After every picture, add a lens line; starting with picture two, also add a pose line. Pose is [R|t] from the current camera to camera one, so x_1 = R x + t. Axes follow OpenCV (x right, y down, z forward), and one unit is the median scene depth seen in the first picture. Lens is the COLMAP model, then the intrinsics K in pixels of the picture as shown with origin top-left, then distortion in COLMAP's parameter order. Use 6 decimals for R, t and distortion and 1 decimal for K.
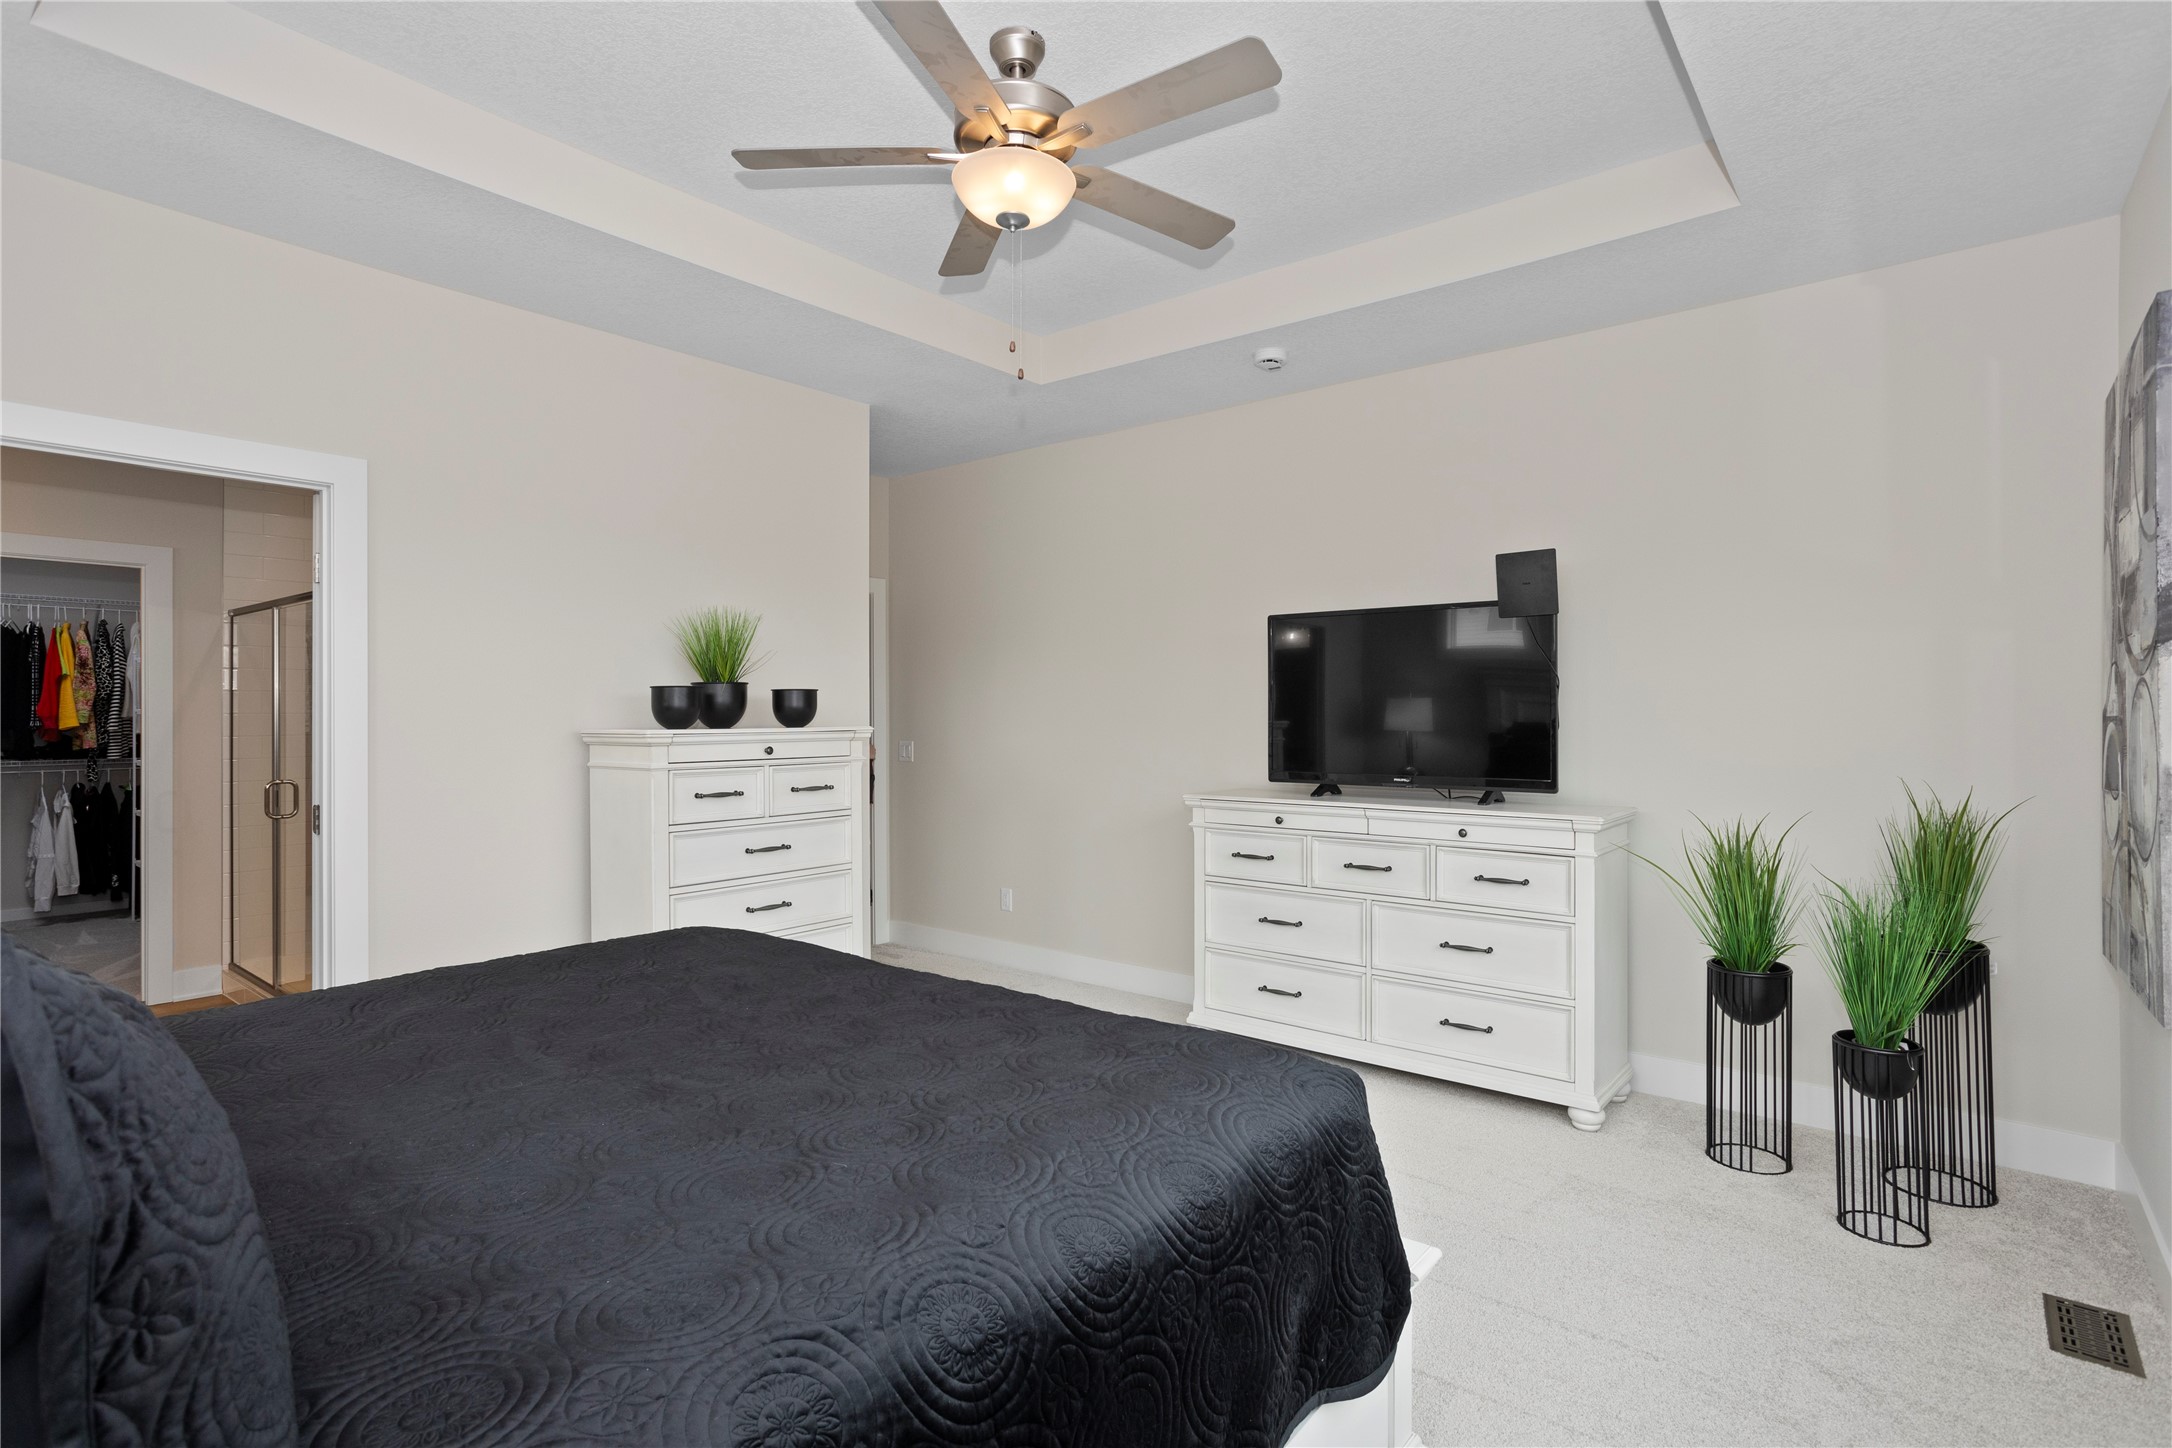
lens RADIAL K [[1064.0, 0, 1077.3], [0, 1064.0, 709.7], [0, 0, 1]] dist [0.002077, 0.001436]
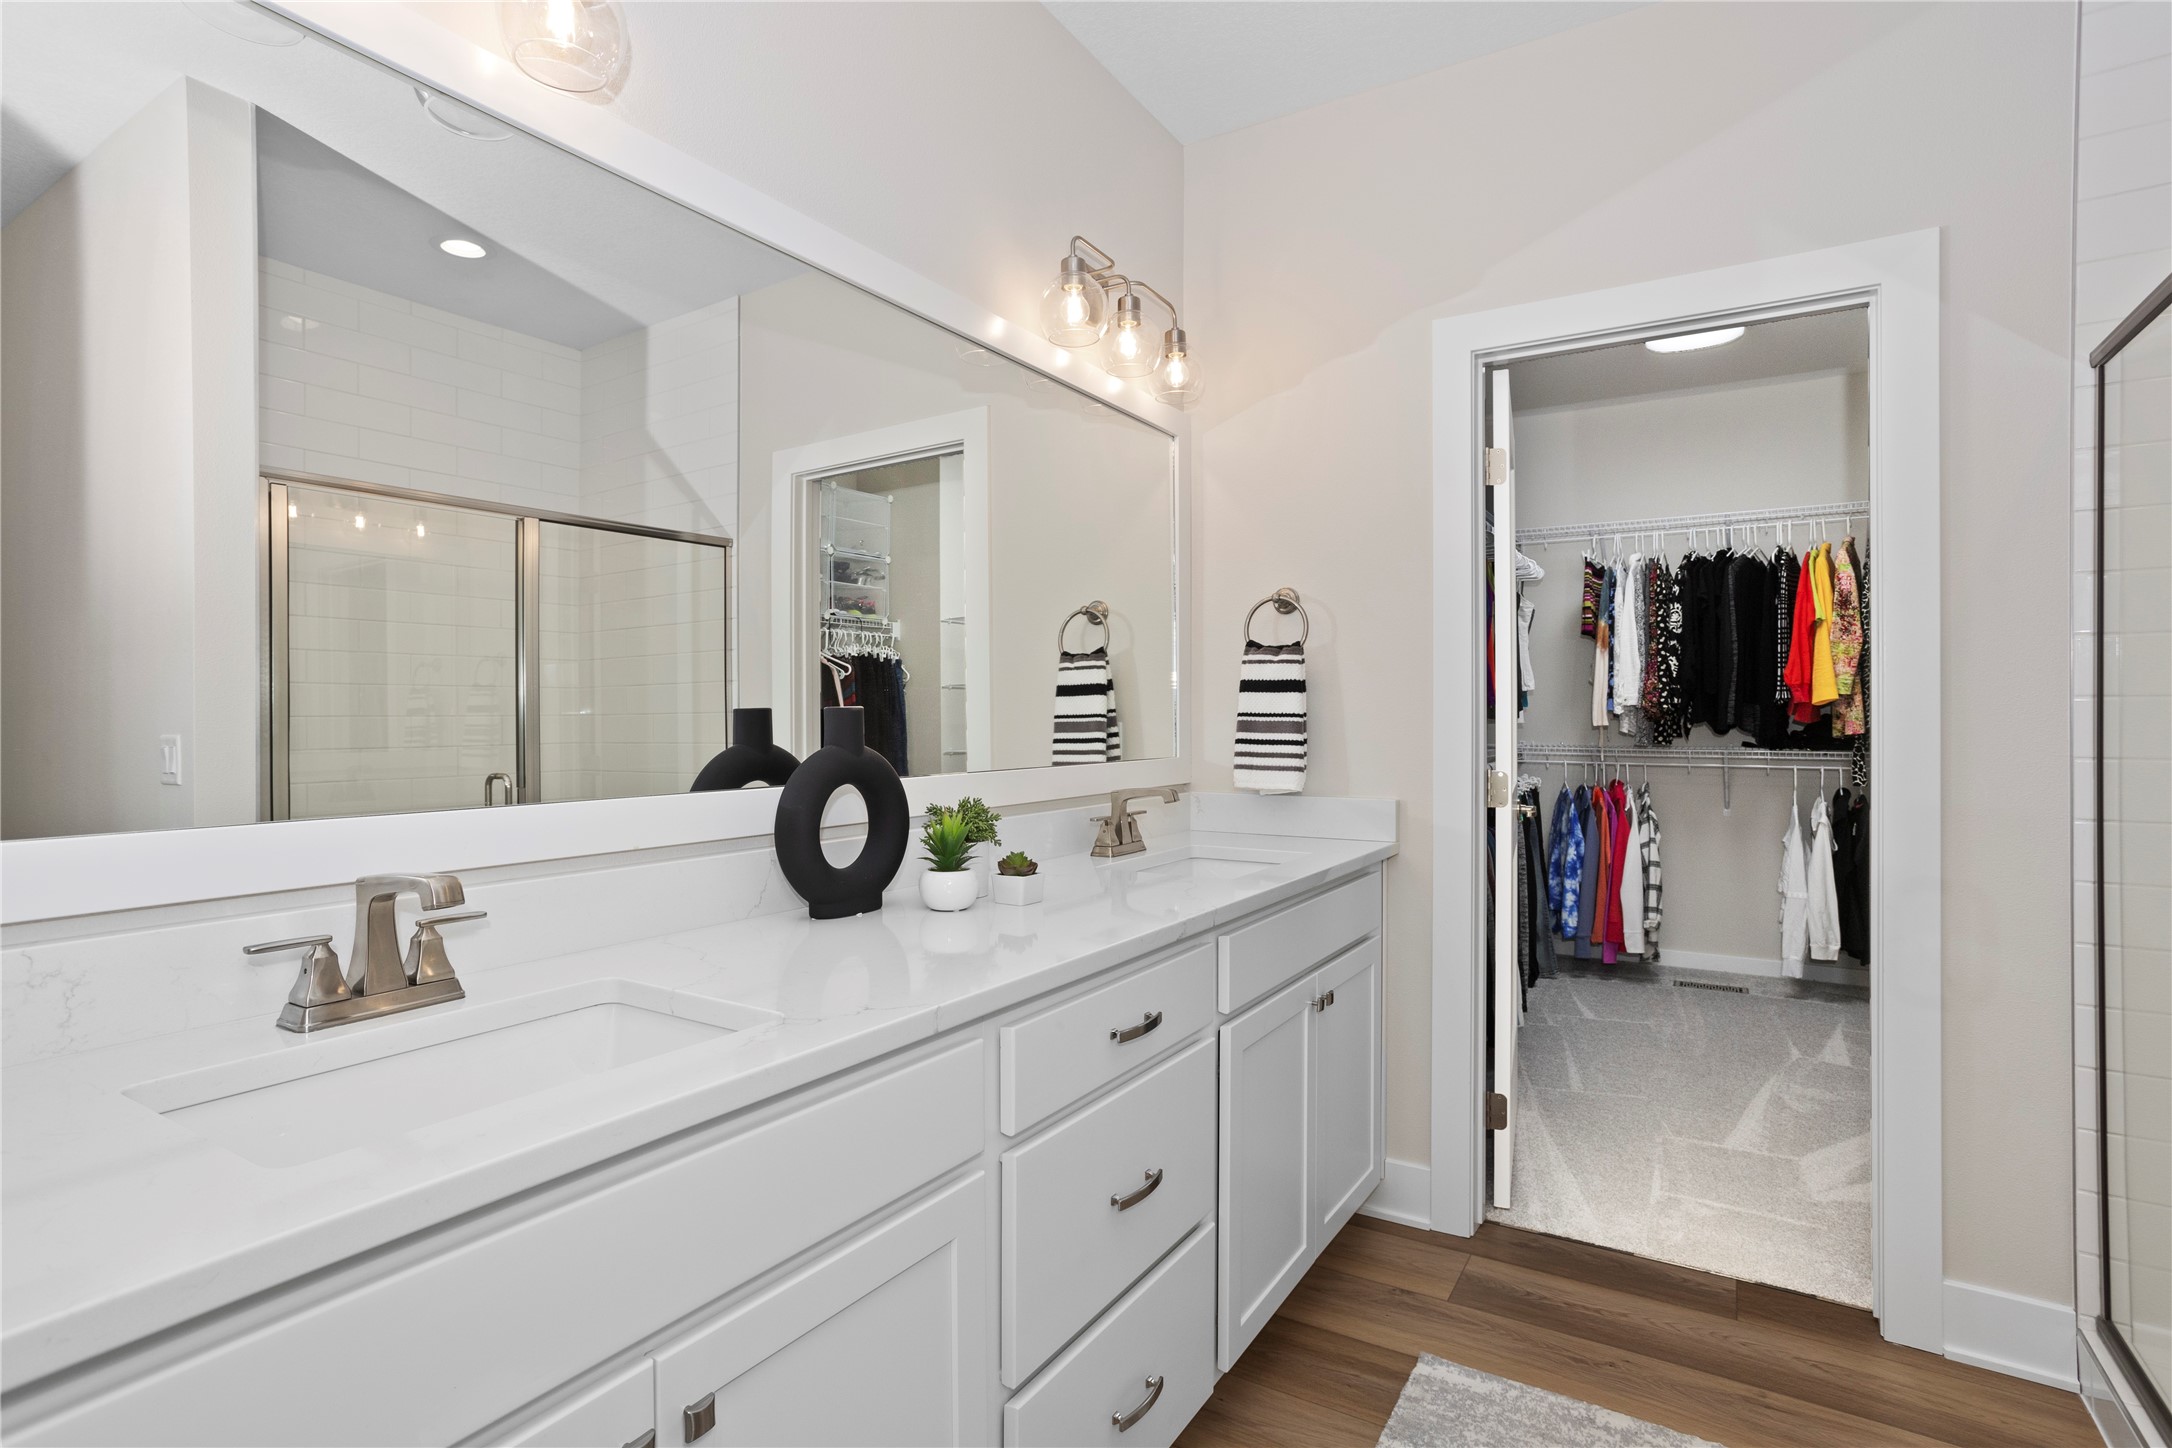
lens RADIAL K [[1069.7, 0, 1086.0], [0, 1069.7, 724.0], [0, 0, 1]] dist [-0.004255, 0.000612]
pose [[0.148301, 0.009751, -0.988894, -0.368932], [0.005646, 0.999927, 0.010706, 0.020767], [0.988926, -0.007171, 0.148235, 0.458201]]
